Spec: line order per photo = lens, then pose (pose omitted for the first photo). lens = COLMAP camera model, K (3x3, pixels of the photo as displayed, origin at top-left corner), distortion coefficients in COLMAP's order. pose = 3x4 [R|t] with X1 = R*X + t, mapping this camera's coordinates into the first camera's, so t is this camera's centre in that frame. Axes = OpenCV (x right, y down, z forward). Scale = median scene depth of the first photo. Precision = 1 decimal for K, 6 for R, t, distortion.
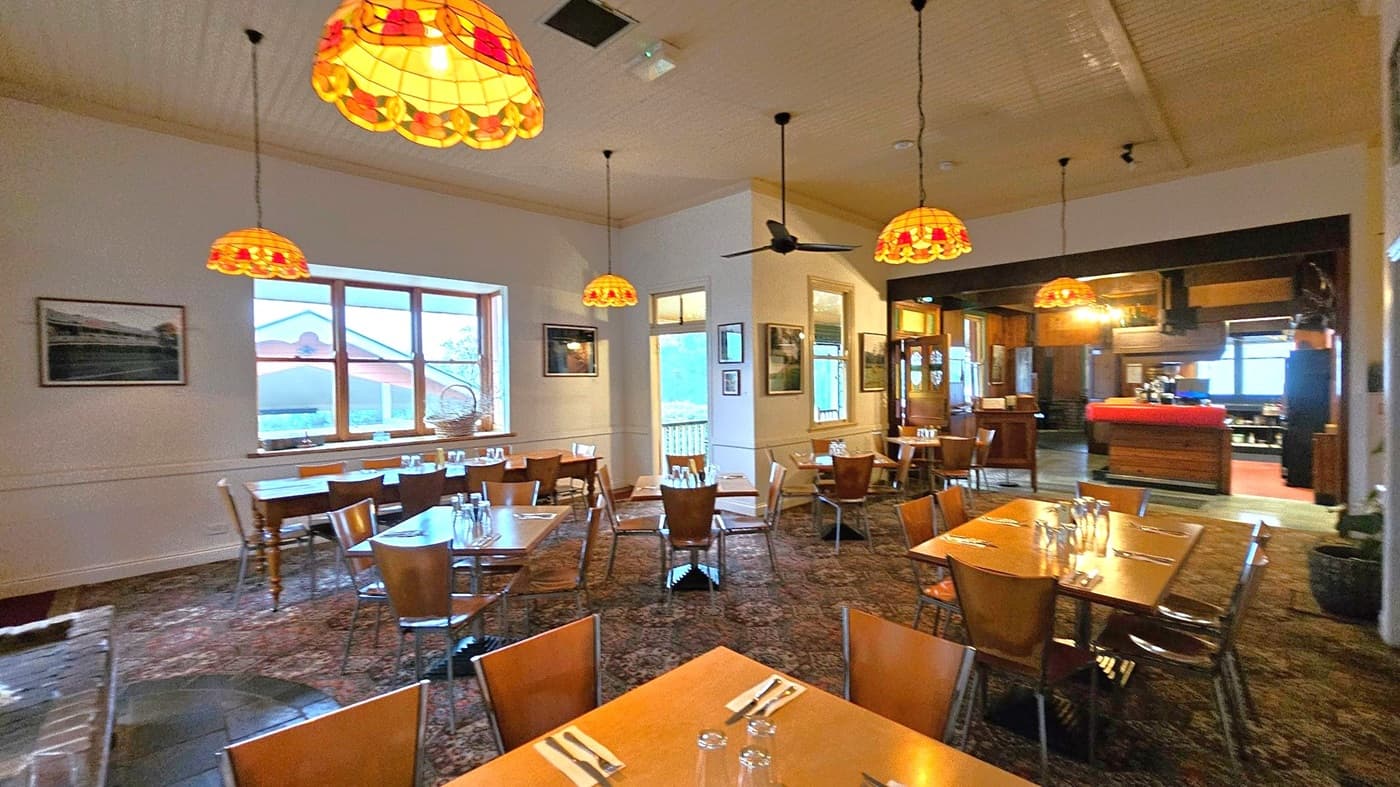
lens RADIAL K [[564.4, 0, 700.8], [0, 564.4, 388.7], [0, 0, 1]] dist [0.001345, 0.000460]
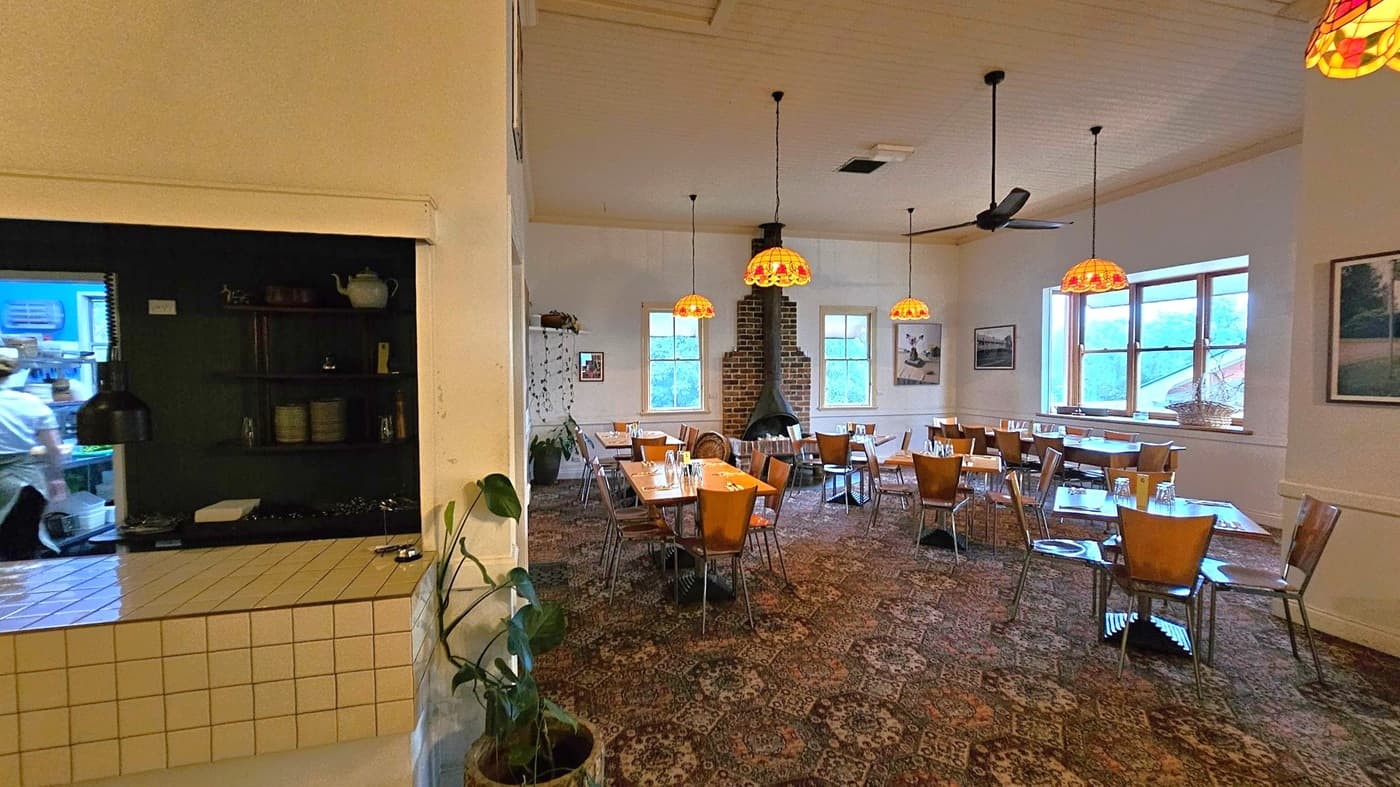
lens RADIAL K [[564.4, 0, 701.4], [0, 564.4, 390.7], [0, 0, 1]] dist [0.001345, 0.000460]
pose [[-0.494224, 0.047295, -0.868047, 1.122102], [-0.004479, 0.998367, 0.056945, -0.035510], [0.869323, 0.032032, -0.493205, 1.014714]]
